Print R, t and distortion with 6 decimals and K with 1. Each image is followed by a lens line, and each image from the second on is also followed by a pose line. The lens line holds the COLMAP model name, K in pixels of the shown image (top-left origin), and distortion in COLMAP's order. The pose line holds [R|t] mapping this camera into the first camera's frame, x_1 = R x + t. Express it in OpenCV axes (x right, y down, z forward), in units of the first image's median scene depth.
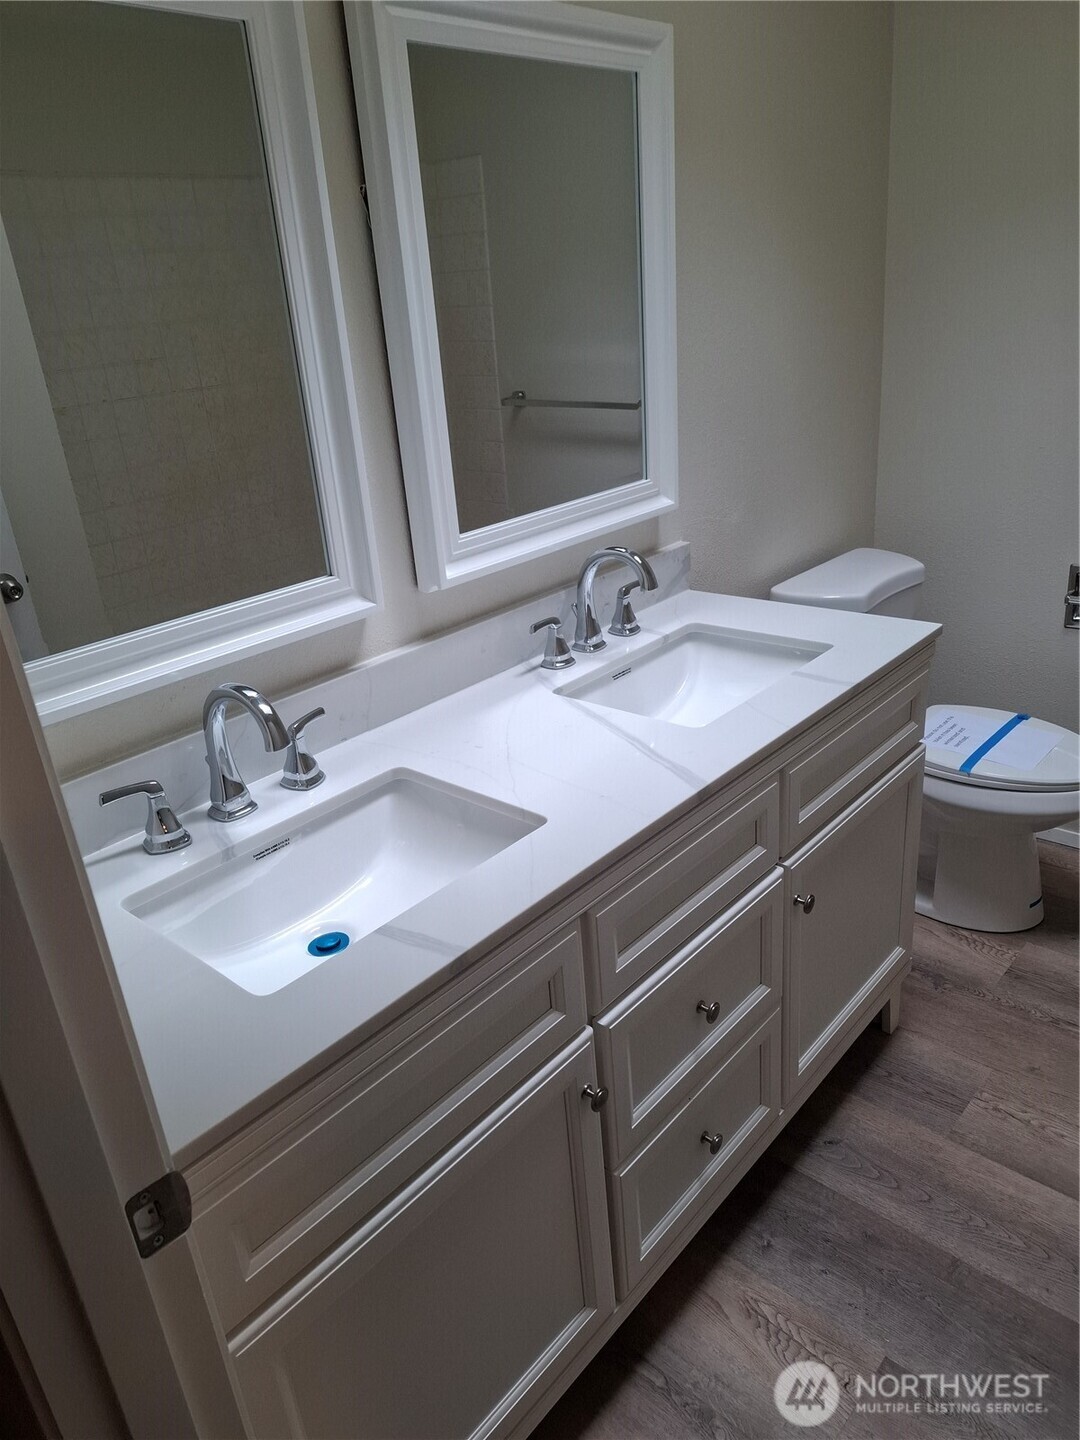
lens RADIAL K [[984.6, 0, 540.0], [0, 984.6, 720.0], [0, 0, 1]] dist [0.002388, 0.003398]
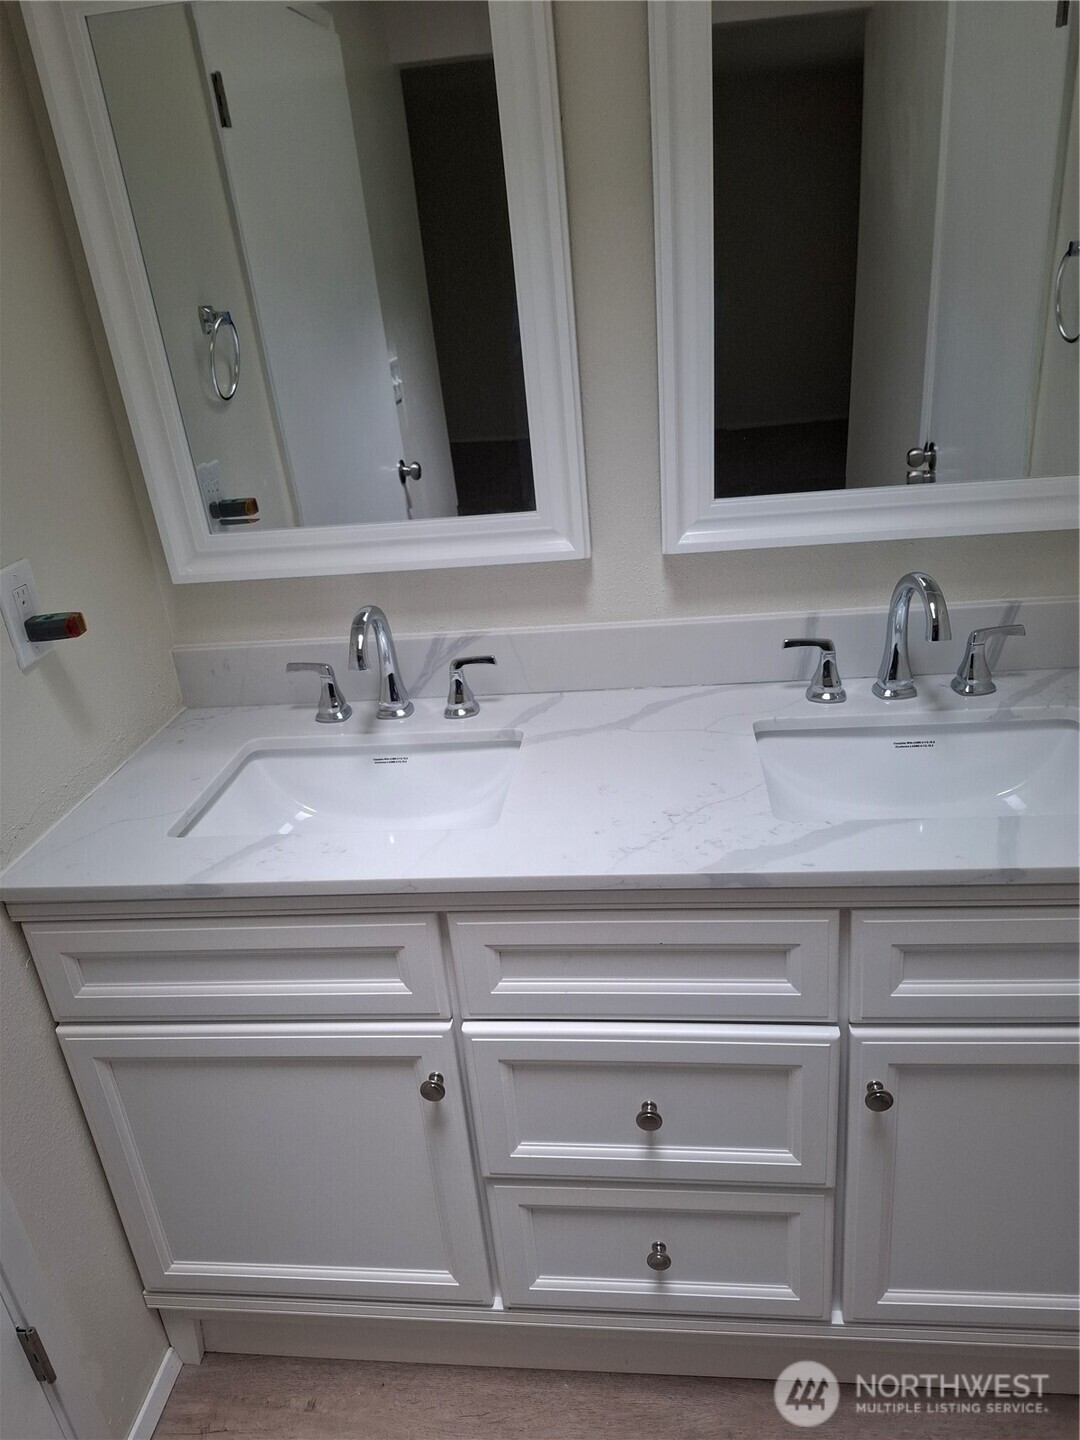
lens RADIAL K [[984.6, 0, 540.0], [0, 984.6, 720.0], [0, 0, 1]] dist [0.002388, 0.003398]
pose [[0.594580, 0.397606, -0.698845, 0.678834], [-0.267749, 0.917475, 0.294192, -0.291676], [0.758146, 0.012195, 0.651971, 0.402189]]
